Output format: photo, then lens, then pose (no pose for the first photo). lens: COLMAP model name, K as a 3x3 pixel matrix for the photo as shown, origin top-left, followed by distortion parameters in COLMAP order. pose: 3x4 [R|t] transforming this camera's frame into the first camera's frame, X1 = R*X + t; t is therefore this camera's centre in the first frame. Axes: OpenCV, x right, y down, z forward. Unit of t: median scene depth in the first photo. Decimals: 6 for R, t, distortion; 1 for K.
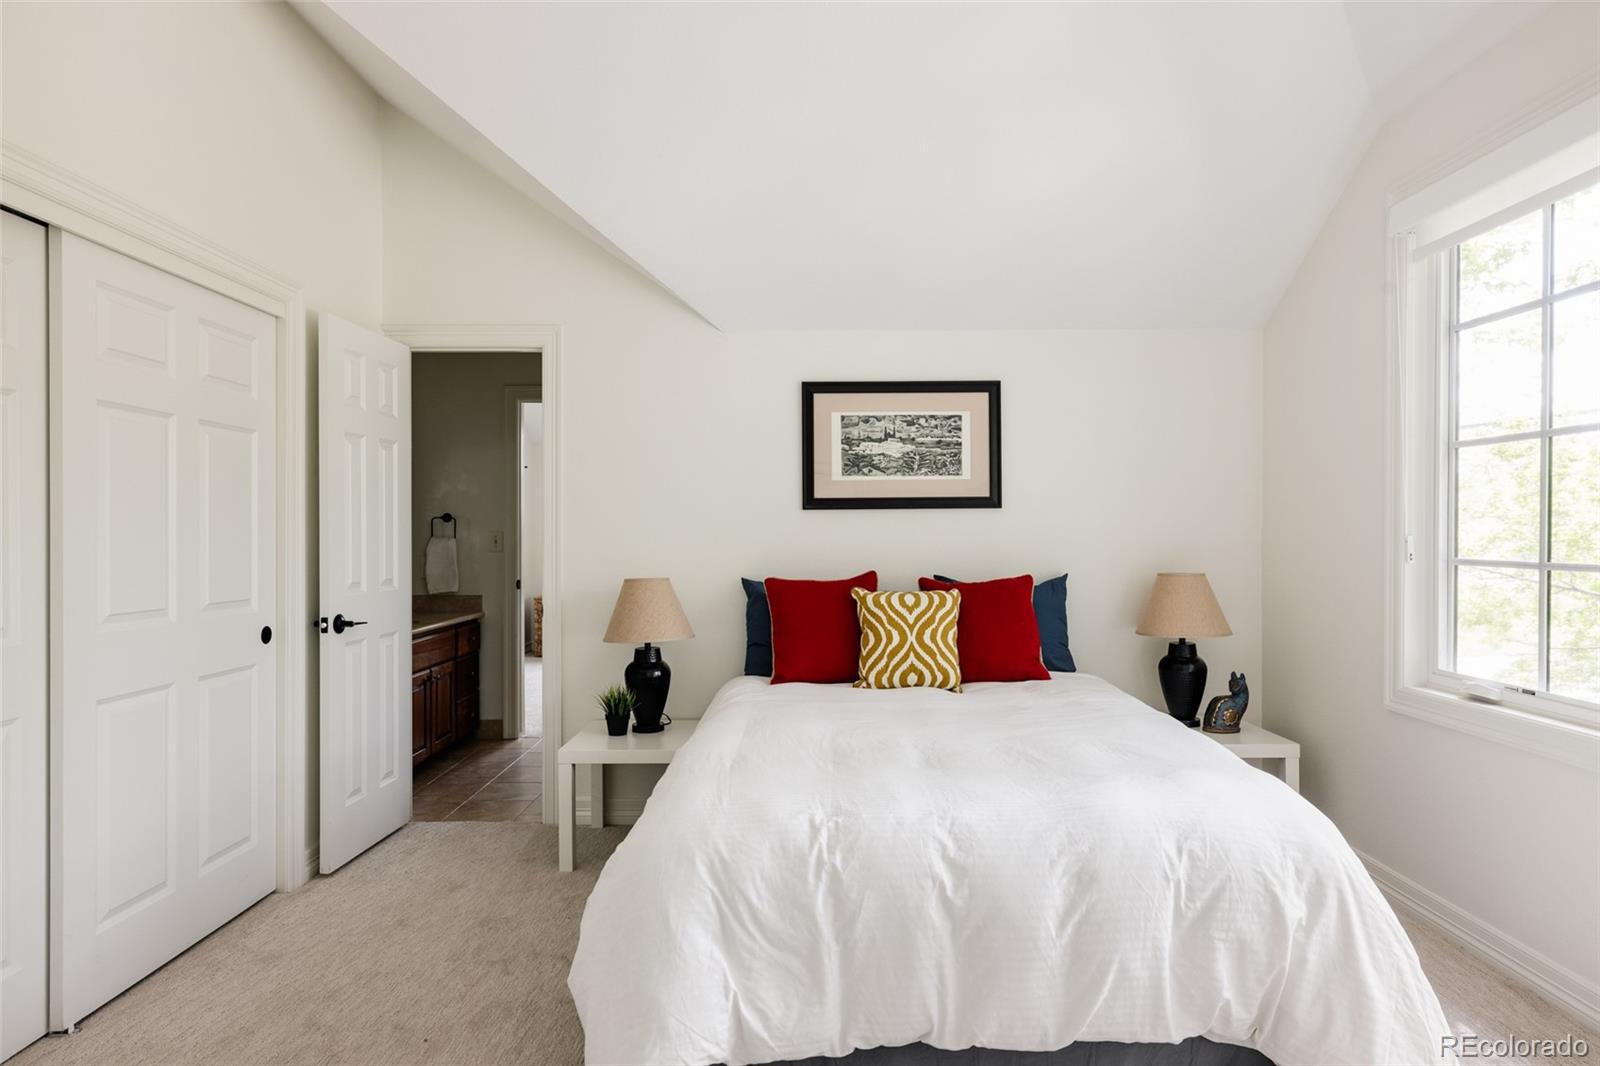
lens RADIAL K [[914.4, 0, 802.8], [0, 914.4, 537.0], [0, 0, 1]] dist [0.020078, -0.001276]
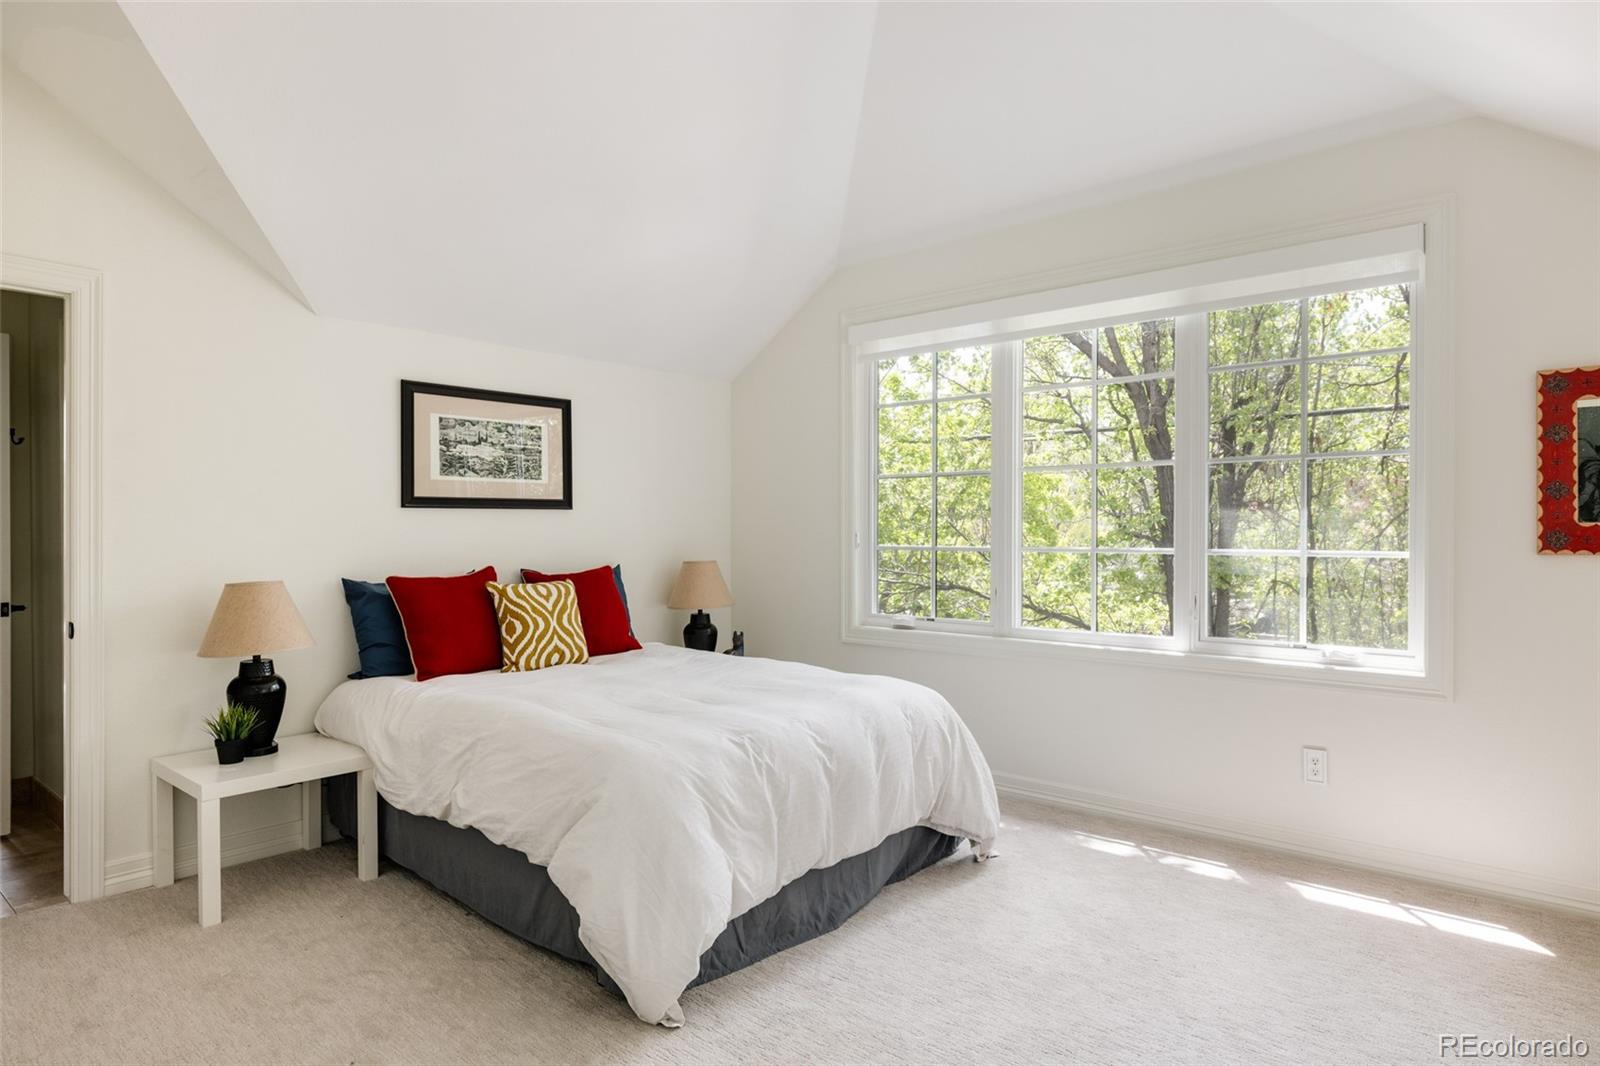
lens RADIAL K [[914.4, 0, 807.2], [0, 914.4, 531.0], [0, 0, 1]] dist [0.020078, -0.001276]
pose [[0.661175, -0.000366, 0.750231, -0.487029], [0.006237, 0.999968, -0.005008, 0.003613], [-0.750205, 0.007991, 0.661157, 0.008290]]
